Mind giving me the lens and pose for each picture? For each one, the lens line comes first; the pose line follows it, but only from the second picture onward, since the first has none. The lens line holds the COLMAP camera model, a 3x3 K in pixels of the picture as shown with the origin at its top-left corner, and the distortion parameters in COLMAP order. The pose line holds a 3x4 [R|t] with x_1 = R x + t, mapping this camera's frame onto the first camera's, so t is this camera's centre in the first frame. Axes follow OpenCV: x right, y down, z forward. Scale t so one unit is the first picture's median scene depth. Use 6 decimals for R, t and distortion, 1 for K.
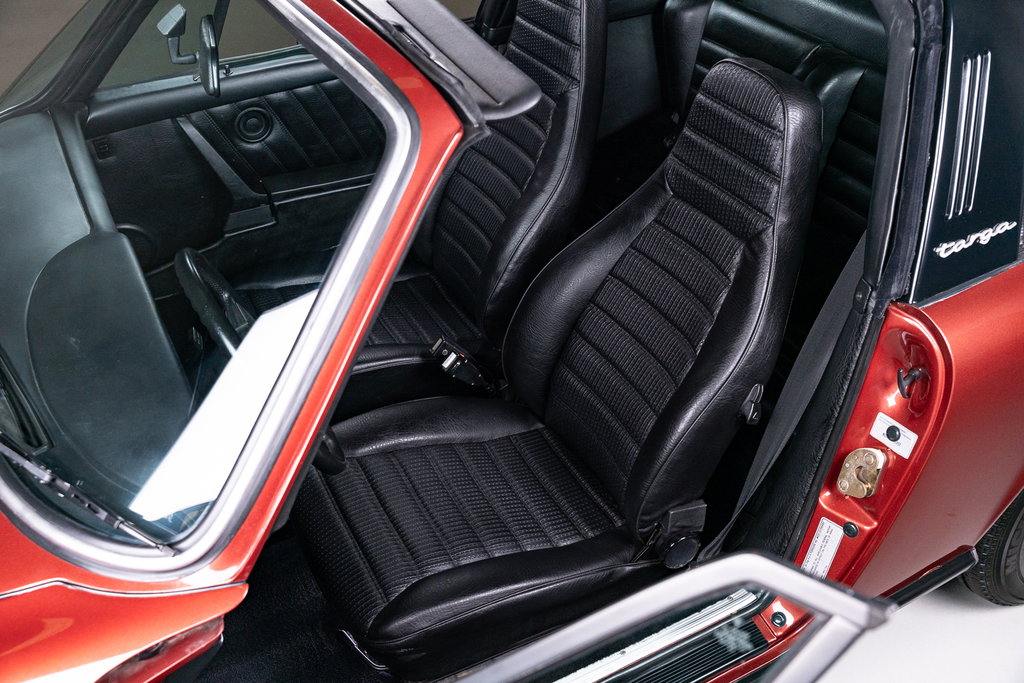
lens RADIAL K [[982.3, 0, 528.2], [0, 982.3, 362.0], [0, 0, 1]] dist [-0.001856, 0.000000]
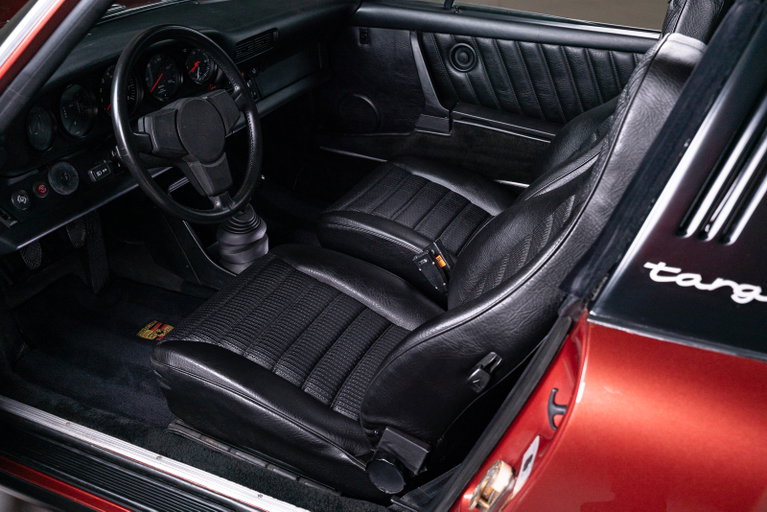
lens RADIAL K [[735.8, 0, 385.5], [0, 735.8, 252.4], [0, 0, 1]] dist [-0.001856, 0.000000]
pose [[0.616183, 0.426977, -0.661822, 0.426112], [-0.515016, 0.854187, 0.071581, -0.039073], [0.595883, 0.296742, 0.746236, 0.298801]]
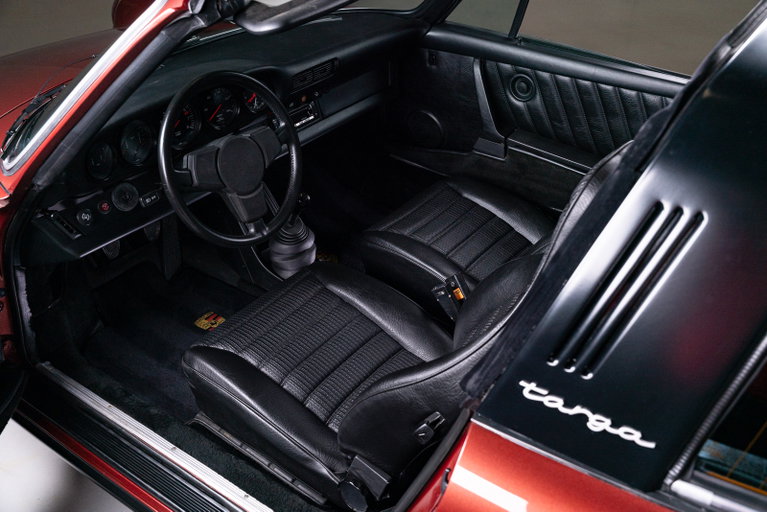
lens RADIAL K [[735.8, 0, 384.8], [0, 735.8, 255.3], [0, 0, 1]] dist [-0.001856, 0.000000]
pose [[0.449128, 0.521744, -0.725305, 0.495610], [-0.572746, 0.791179, 0.214471, -0.174423], [0.685745, 0.319091, 0.654167, 0.302114]]
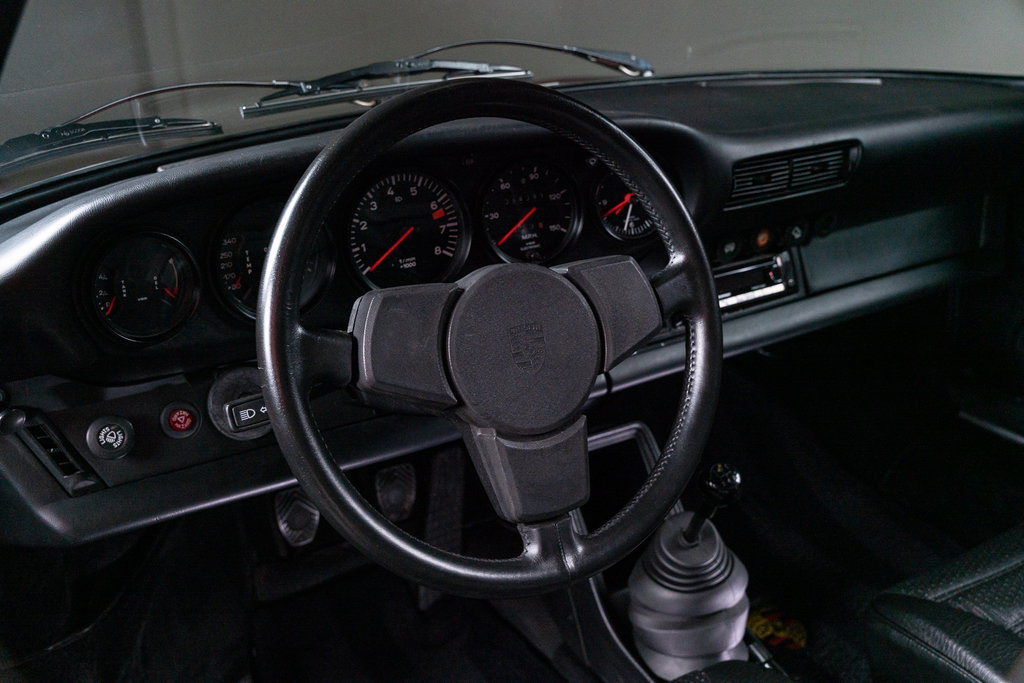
lens RADIAL K [[982.3, 0, 511.2], [0, 982.3, 333.2], [0, 0, 1]] dist [-0.001856, 0.000000]
pose [[0.062670, 0.378959, -0.923289, 0.142130], [-0.587811, 0.761646, 0.272715, -0.094853], [0.806567, 0.525628, 0.270489, 0.568627]]
